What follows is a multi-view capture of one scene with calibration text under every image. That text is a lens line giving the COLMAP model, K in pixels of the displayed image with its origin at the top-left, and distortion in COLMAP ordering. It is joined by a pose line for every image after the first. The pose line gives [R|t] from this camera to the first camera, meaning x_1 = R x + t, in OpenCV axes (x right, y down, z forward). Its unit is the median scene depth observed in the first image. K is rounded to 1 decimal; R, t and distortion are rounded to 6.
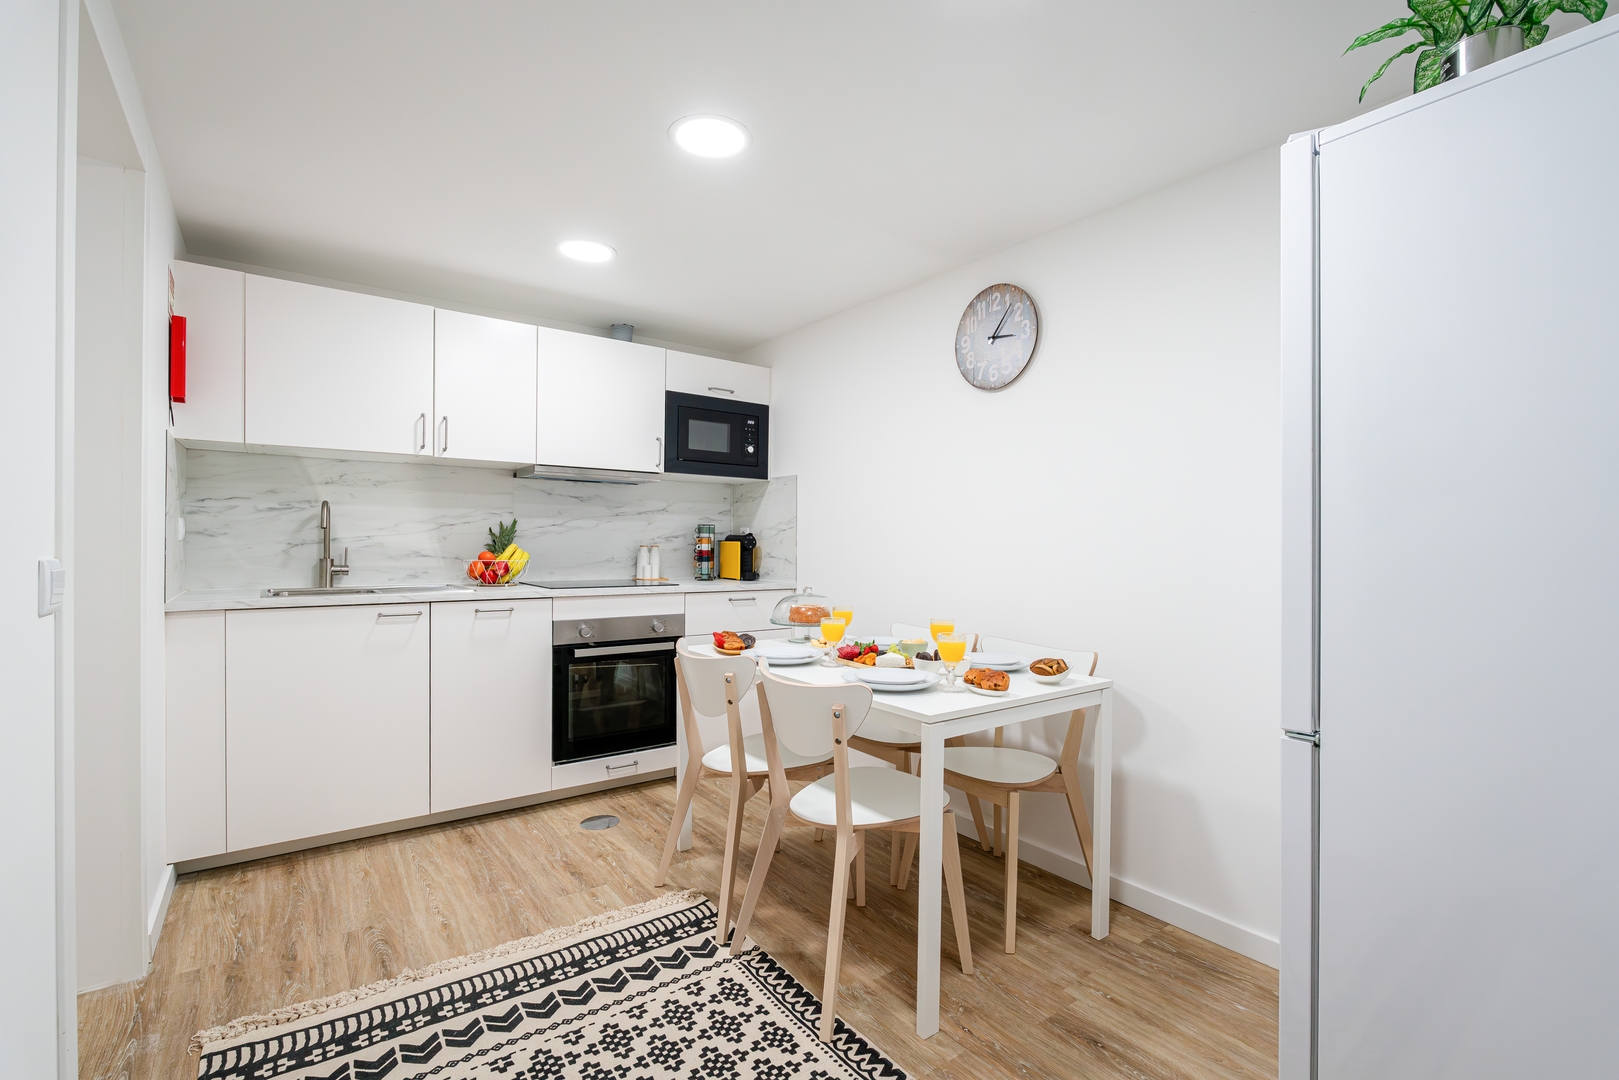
lens RADIAL K [[727.4, 0, 816.1], [0, 727.4, 558.9], [0, 0, 1]] dist [-0.009804, 0.000720]
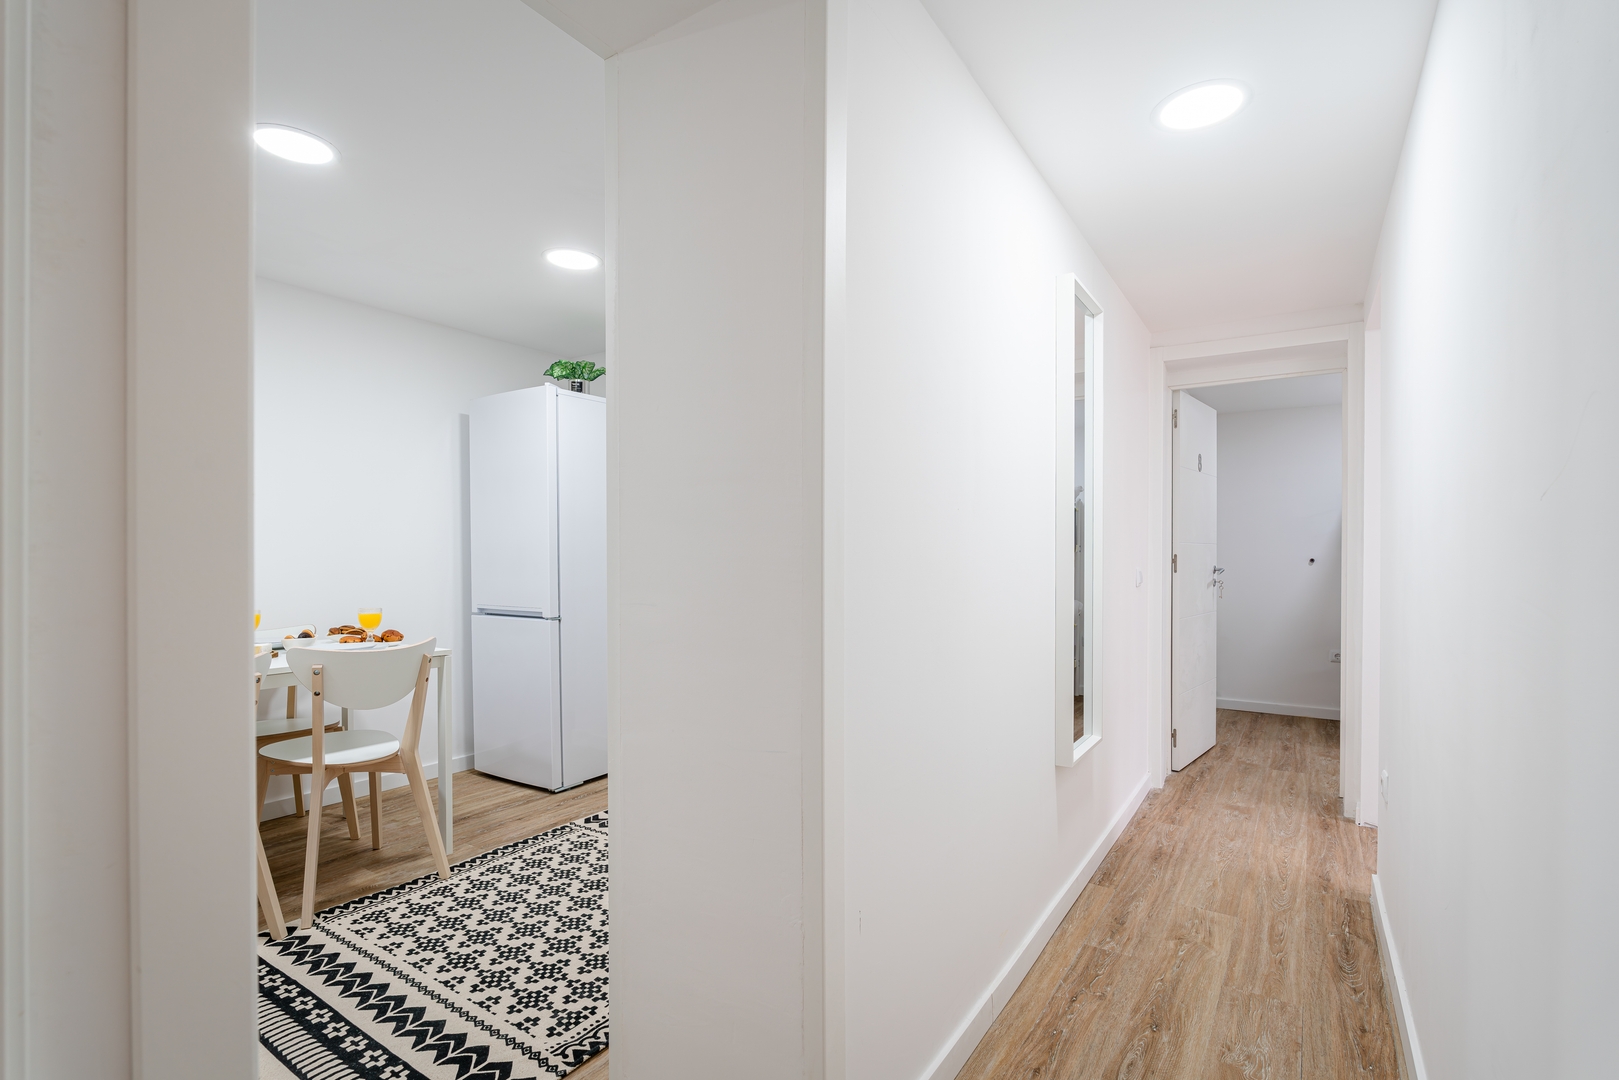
lens RADIAL K [[766.0, 0, 820.8], [0, 766.0, 556.5], [0, 0, 1]] dist [0.001227, 0.000150]
pose [[-0.348921, -0.009670, 0.937102, -1.099807], [0.018539, 0.999680, 0.017219, -0.003340], [-0.936969, 0.023381, -0.348630, 0.521975]]
